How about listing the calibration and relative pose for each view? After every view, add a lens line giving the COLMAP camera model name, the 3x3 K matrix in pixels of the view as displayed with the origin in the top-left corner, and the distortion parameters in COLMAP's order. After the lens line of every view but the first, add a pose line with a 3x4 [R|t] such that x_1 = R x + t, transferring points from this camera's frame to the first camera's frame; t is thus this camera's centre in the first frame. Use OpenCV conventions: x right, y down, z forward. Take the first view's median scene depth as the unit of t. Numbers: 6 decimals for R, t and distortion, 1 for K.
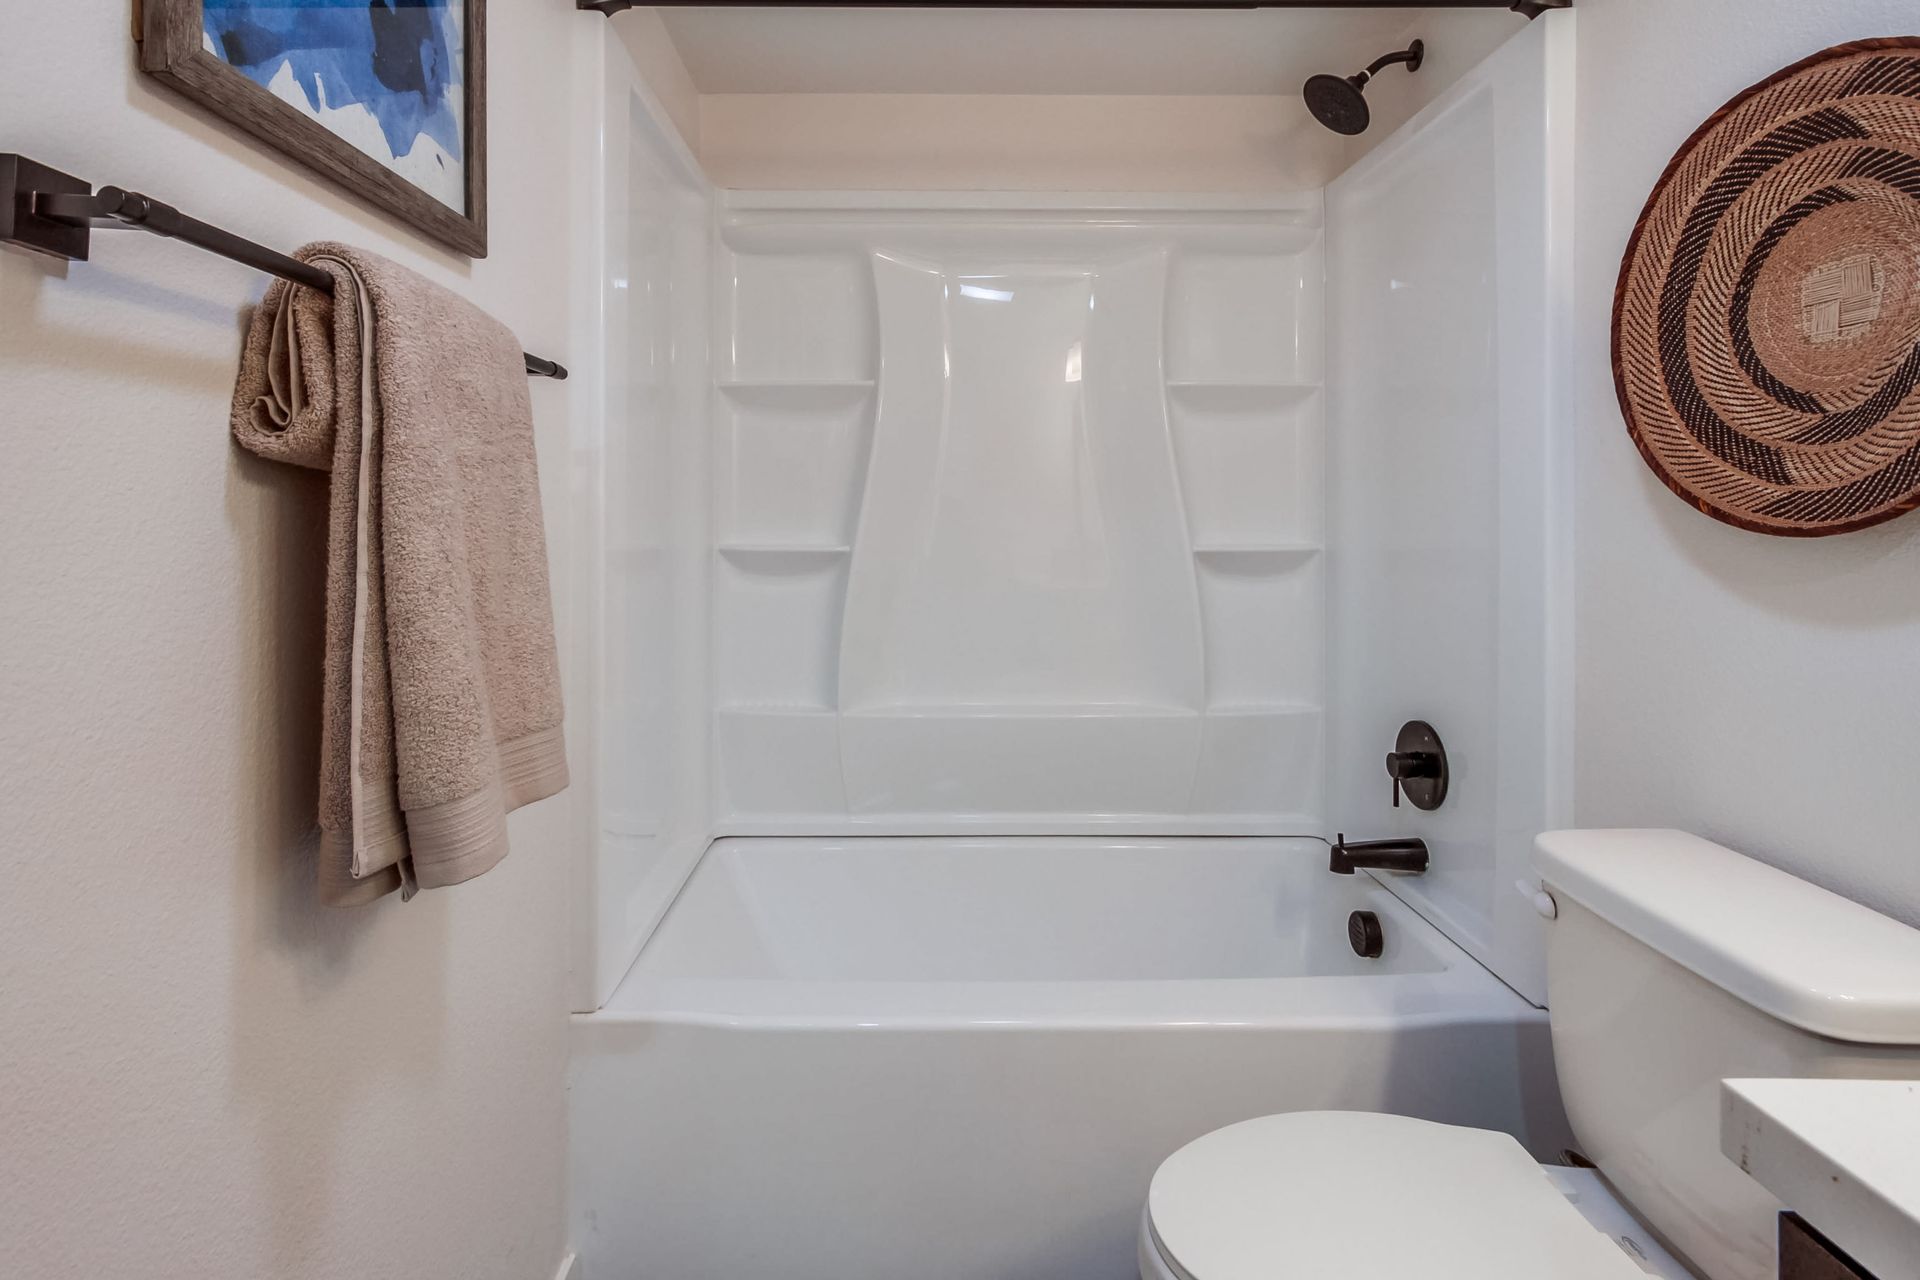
lens RADIAL K [[980.9, 0, 935.6], [0, 980.9, 524.3], [0, 0, 1]] dist [-0.001977, 0.000560]
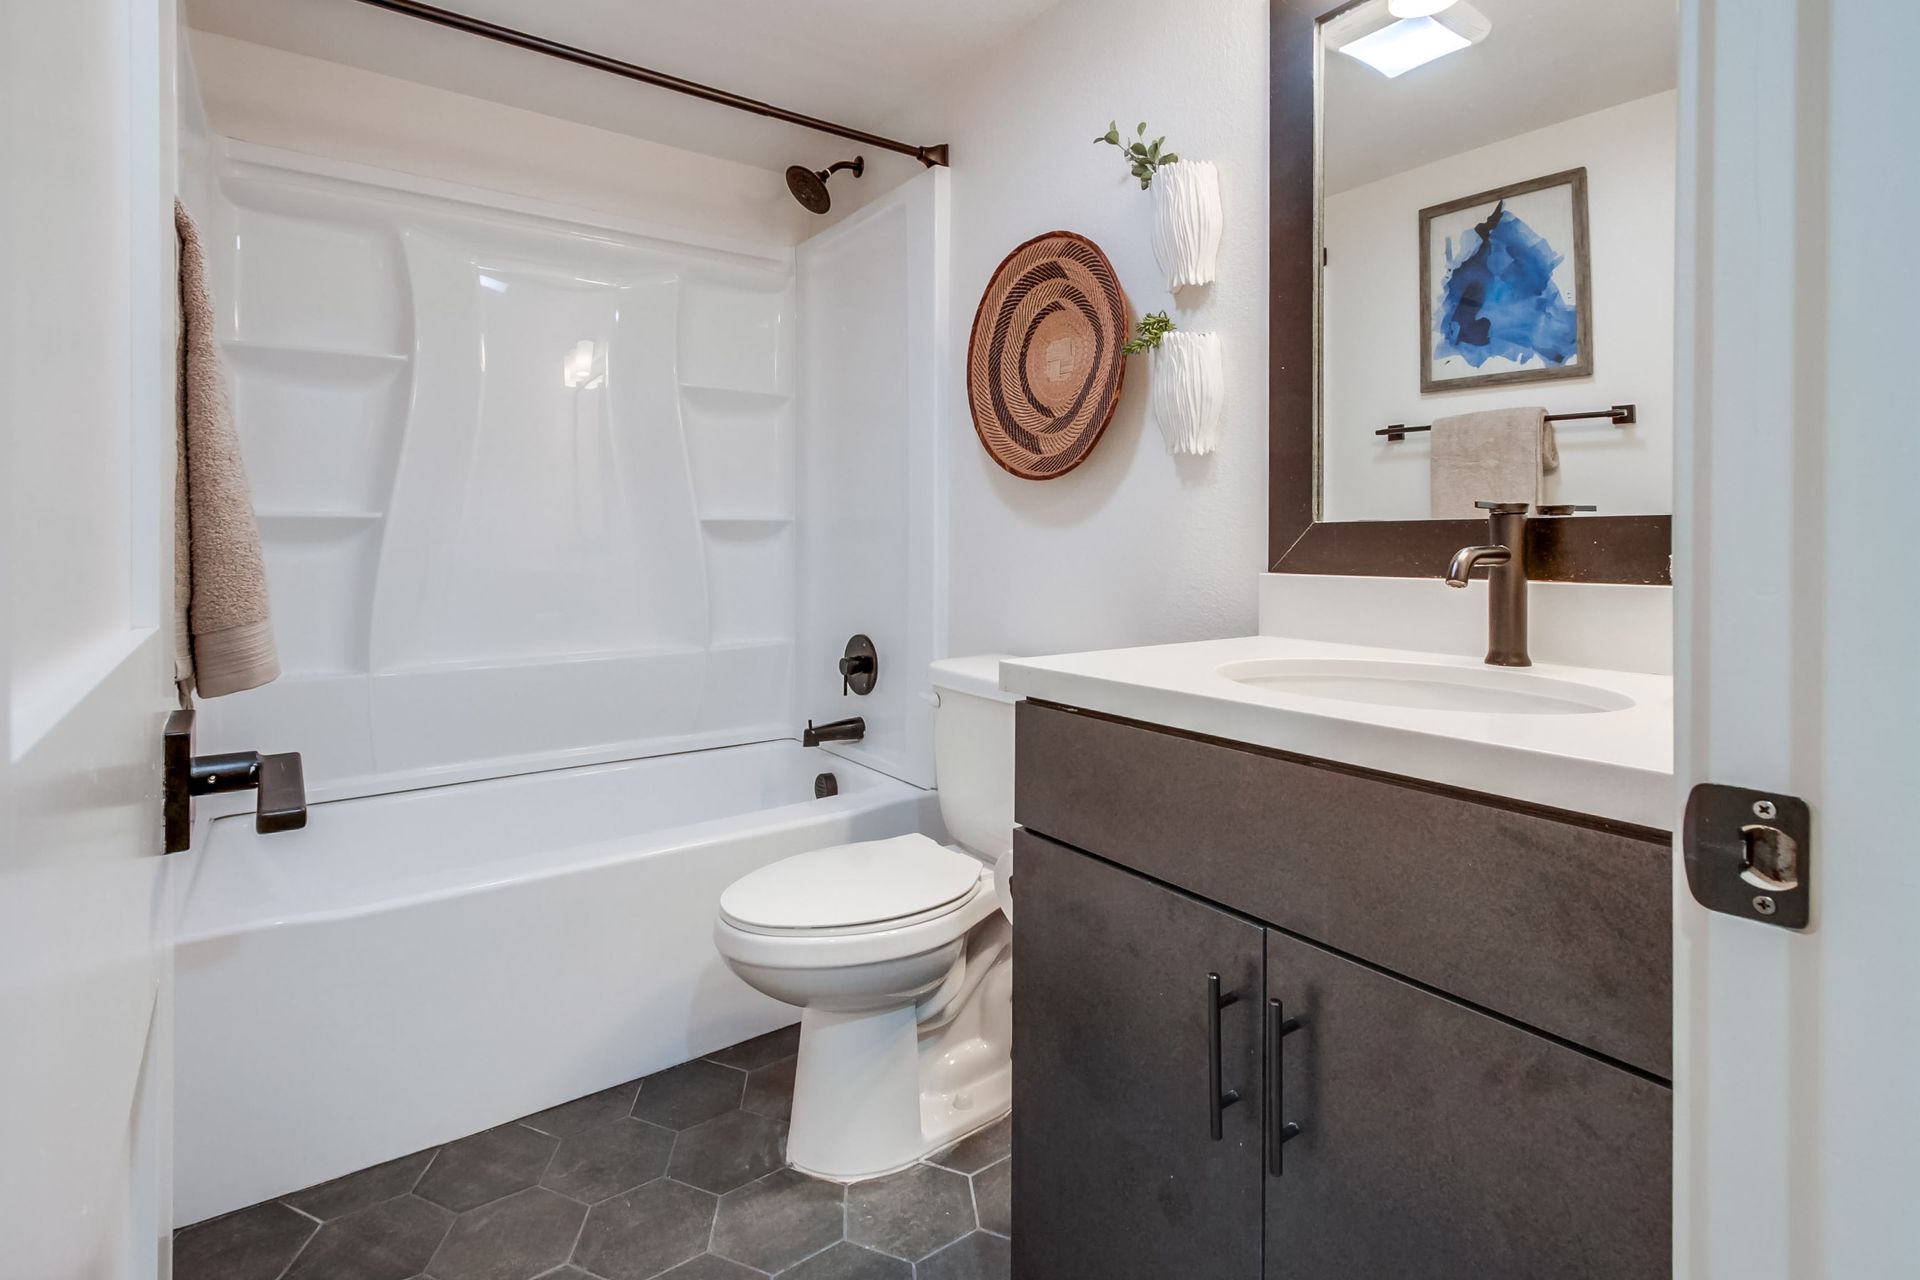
lens RADIAL K [[896.0, 0, 949.6], [0, 896.0, 637.1], [0, 0, 1]] dist [0.000631, 0.000576]
pose [[0.835475, -0.057025, 0.546562, -0.242719], [-0.002232, 0.994241, 0.107145, 0.111113], [-0.549524, -0.090737, 0.830536, -0.361317]]
